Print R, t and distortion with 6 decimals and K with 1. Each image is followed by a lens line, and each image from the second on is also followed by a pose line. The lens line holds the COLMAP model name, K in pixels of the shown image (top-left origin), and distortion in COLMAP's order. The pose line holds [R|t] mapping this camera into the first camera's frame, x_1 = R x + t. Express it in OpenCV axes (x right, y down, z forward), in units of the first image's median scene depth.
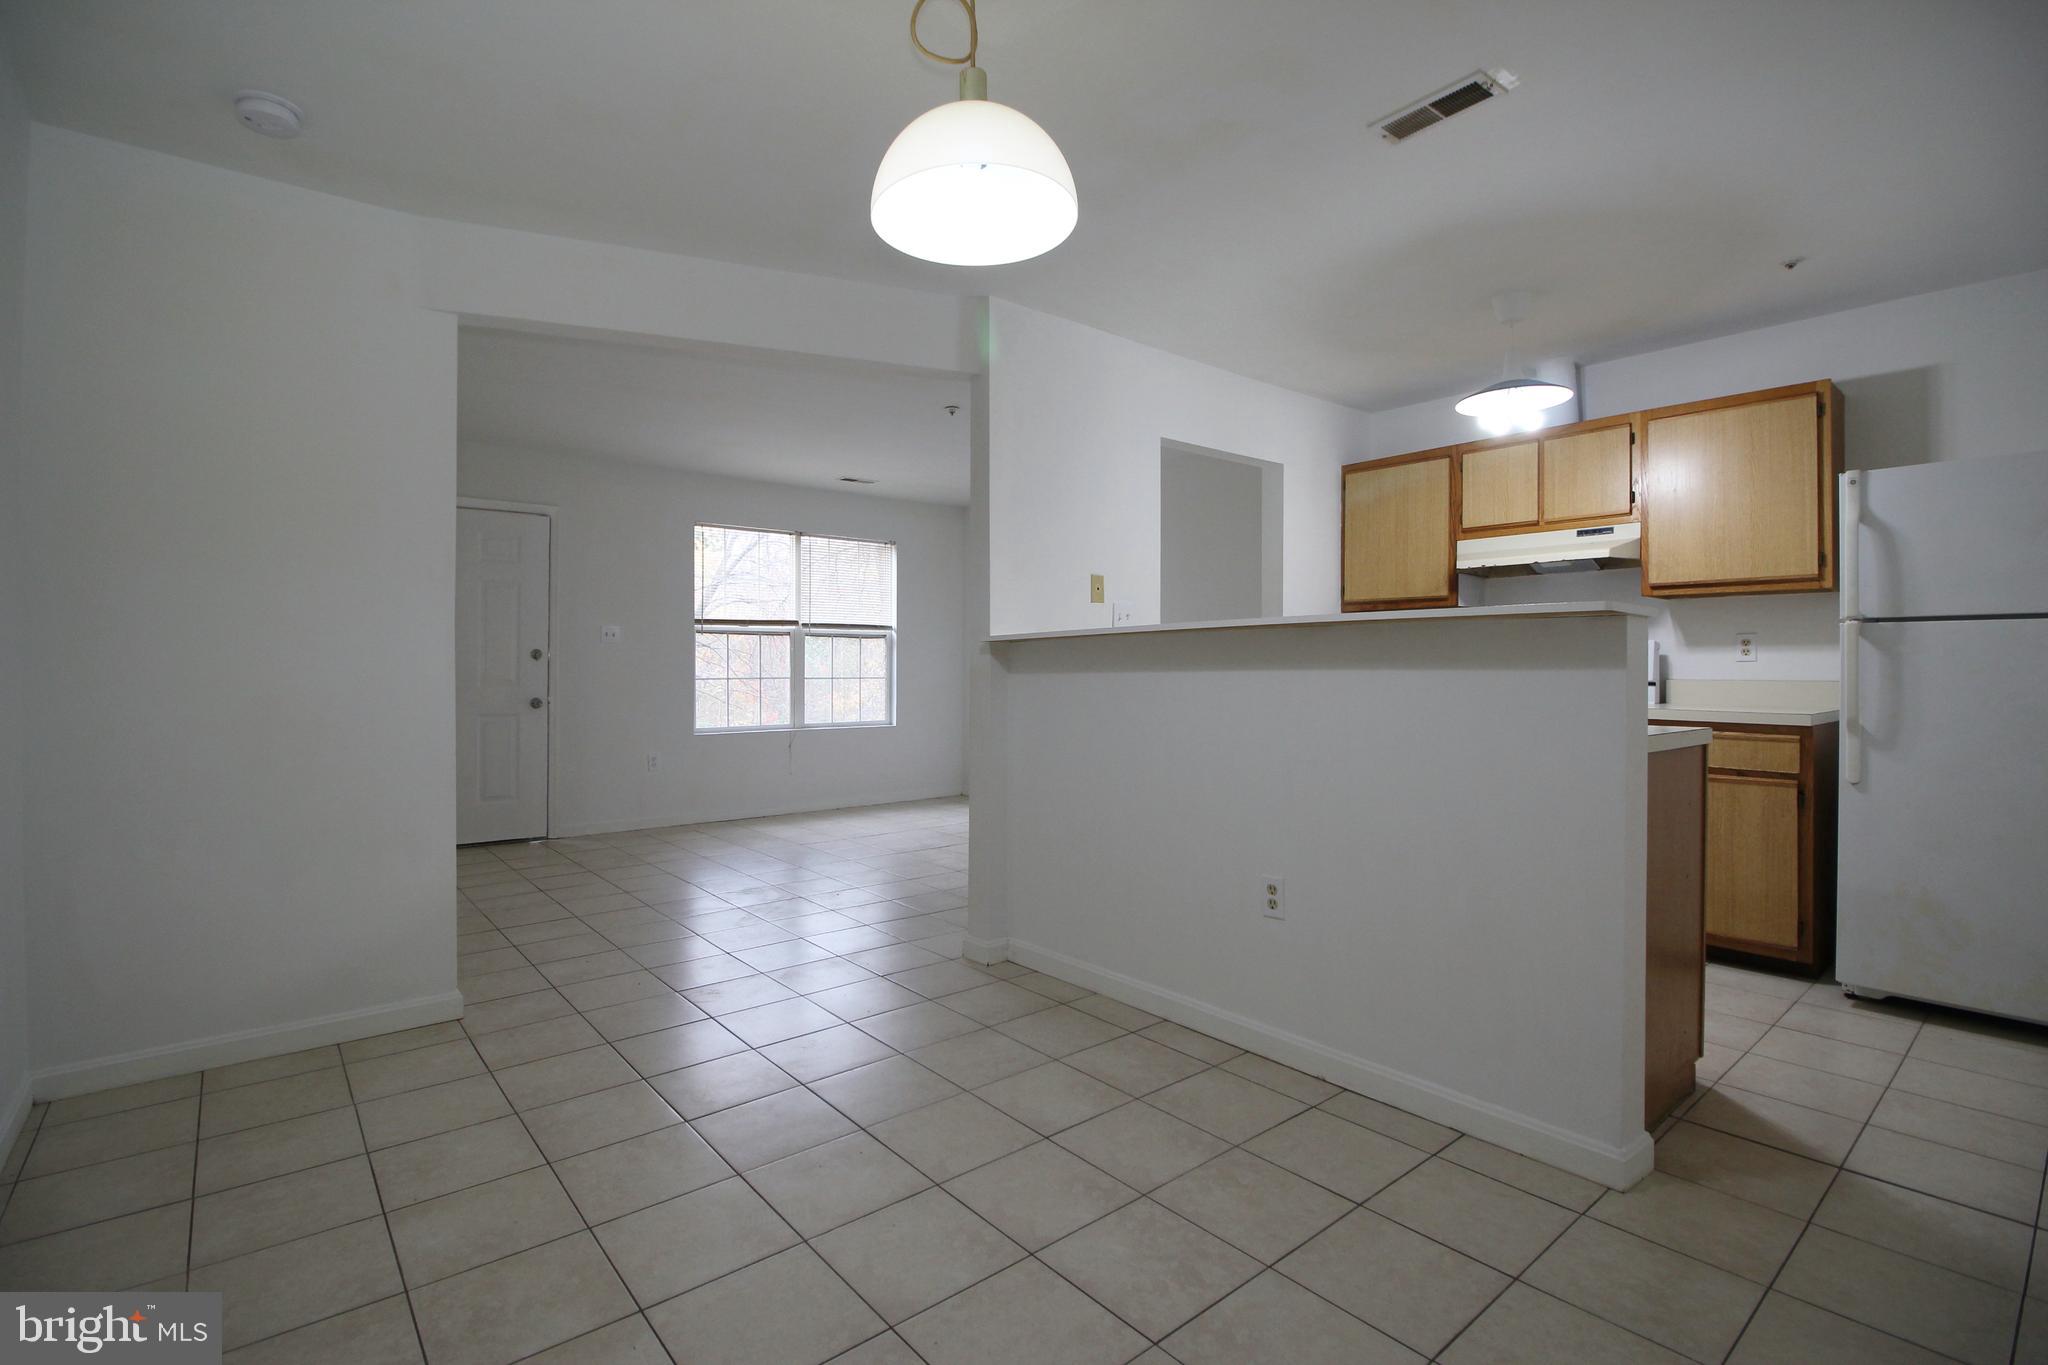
lens RADIAL K [[950.6, 0, 1024.0], [0, 950.6, 682.5], [0, 0, 1]] dist [-0.001367, -0.000203]
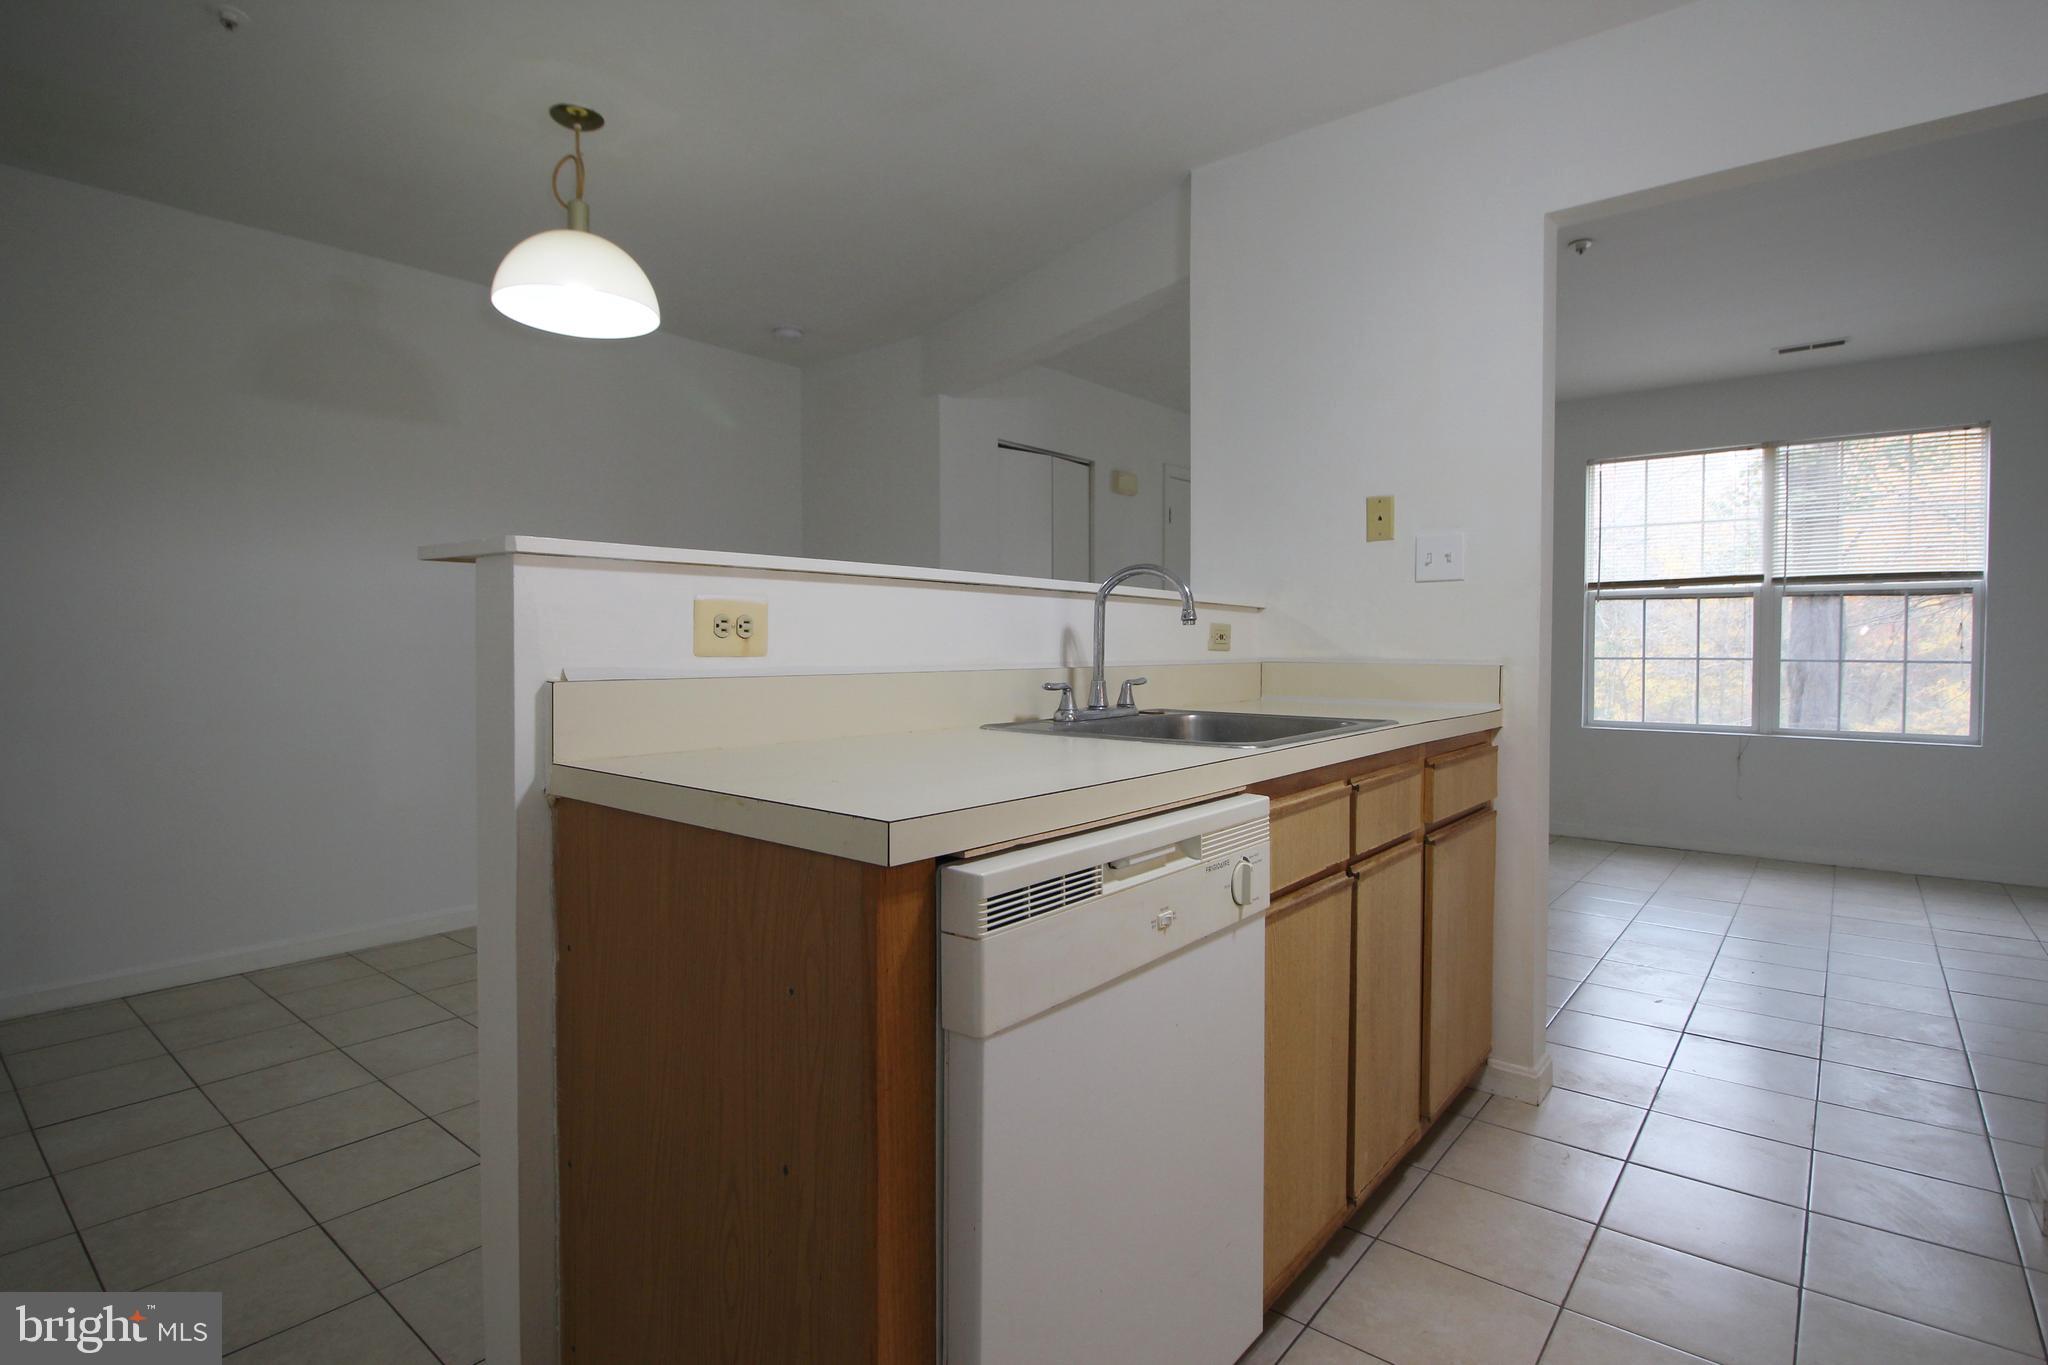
lens RADIAL K [[1009.8, 0, 1024.0], [0, 1009.8, 682.5], [0, 0, 1]] dist [-0.000589, -0.000096]
pose [[0.184859, 0.036995, -0.982069, 0.383760], [-0.014519, 0.999285, 0.034911, -0.005587], [0.982658, 0.007805, 0.185264, 0.357085]]
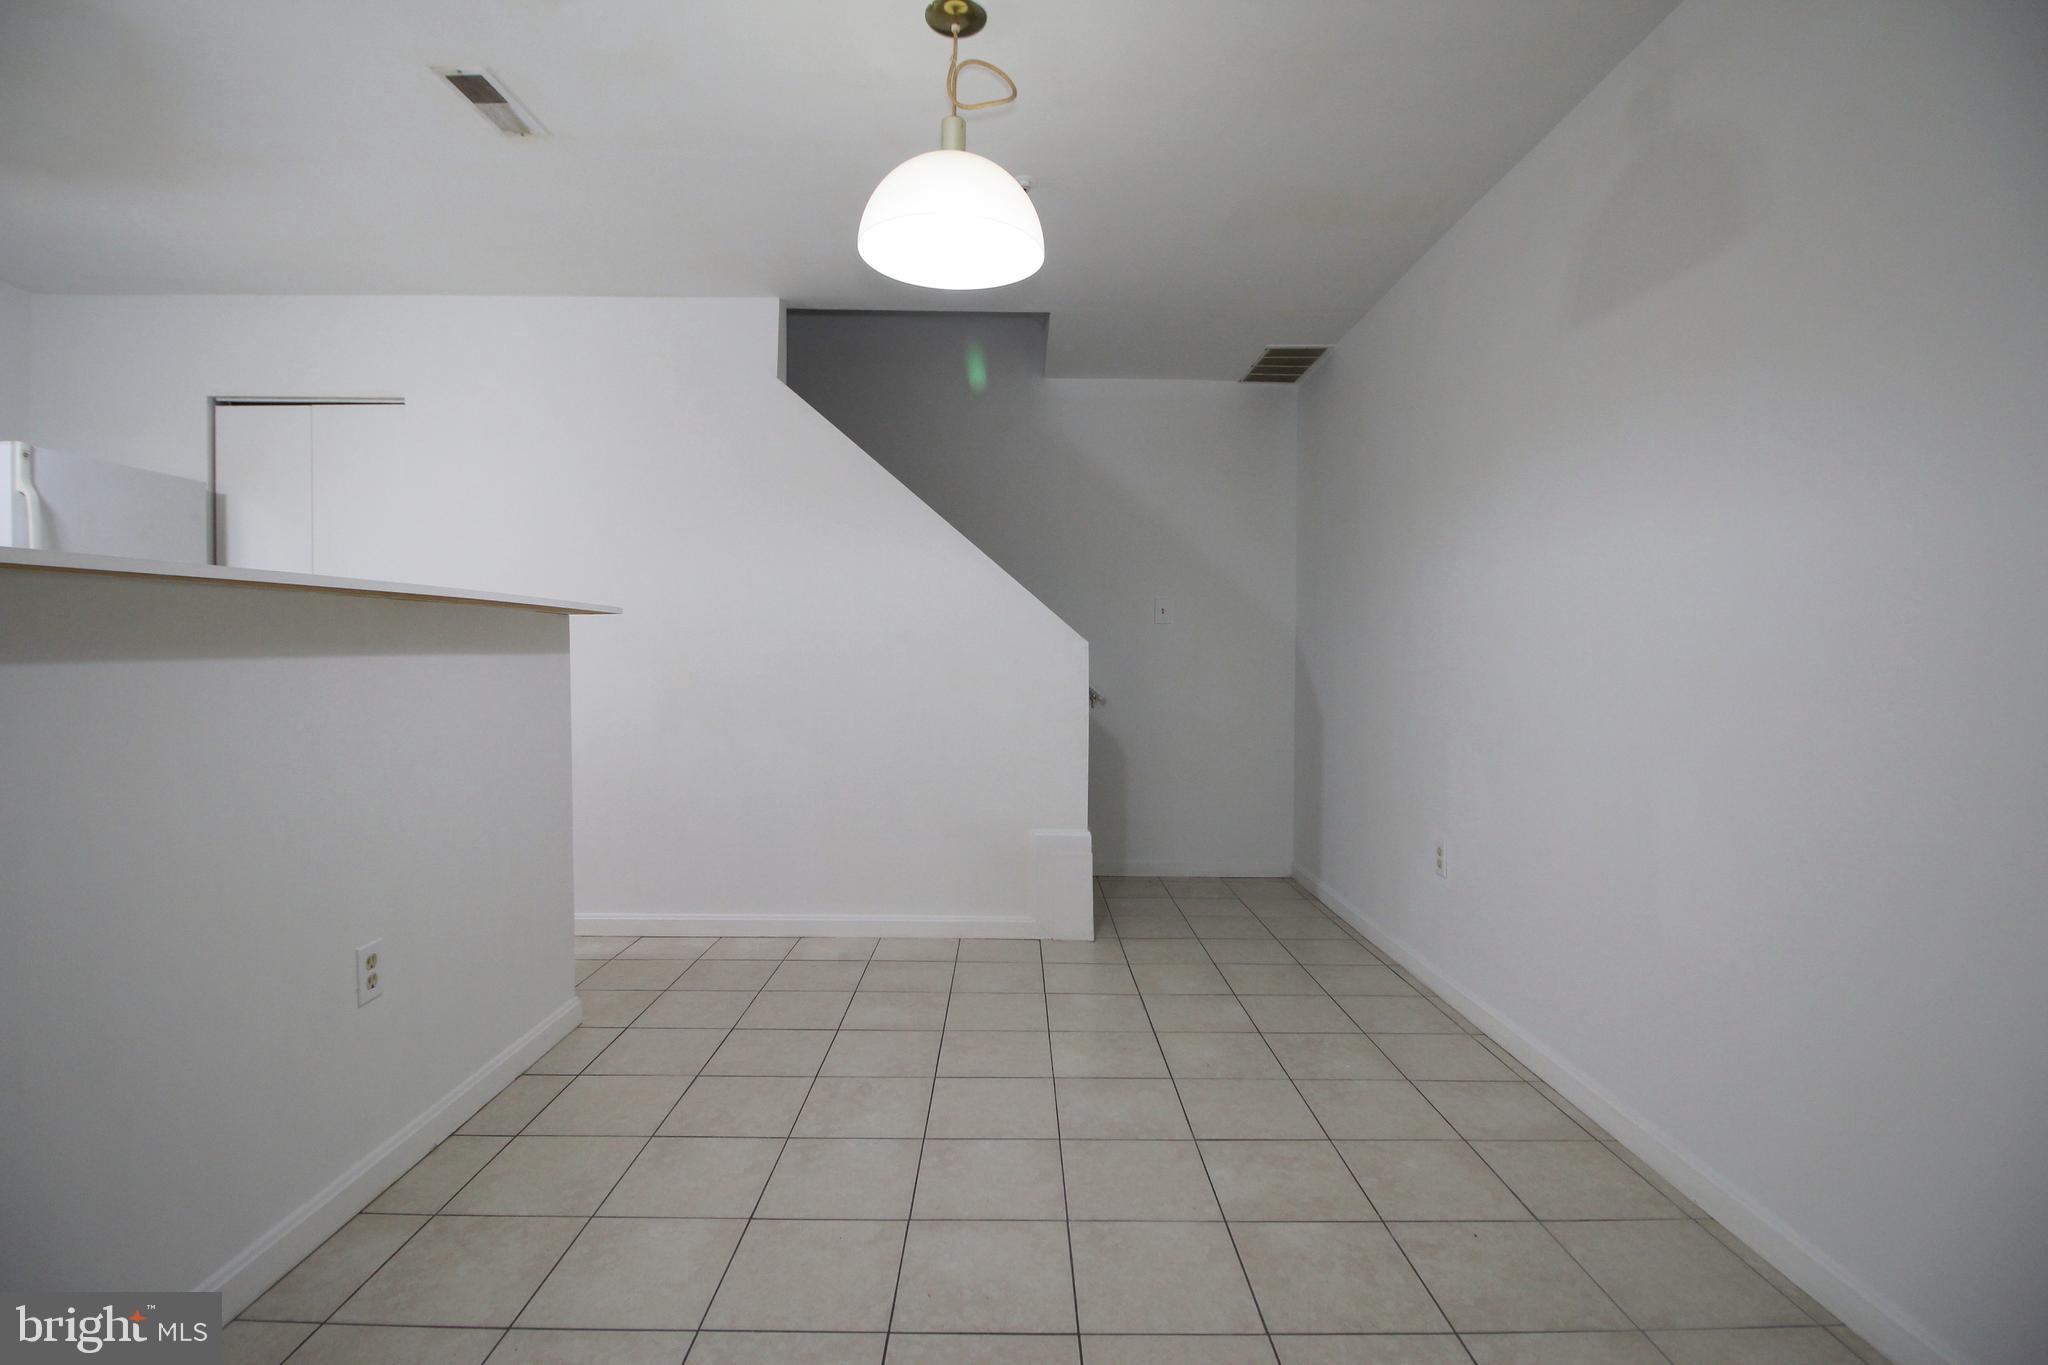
lens RADIAL K [[950.6, 0, 1024.0], [0, 950.6, 682.5], [0, 0, 1]] dist [-0.001367, -0.000203]
pose [[-0.771005, -0.026732, 0.636268, -0.226012], [0.008707, 0.998583, 0.052505, -0.009974], [-0.636770, 0.046022, -0.769679, 0.490131]]
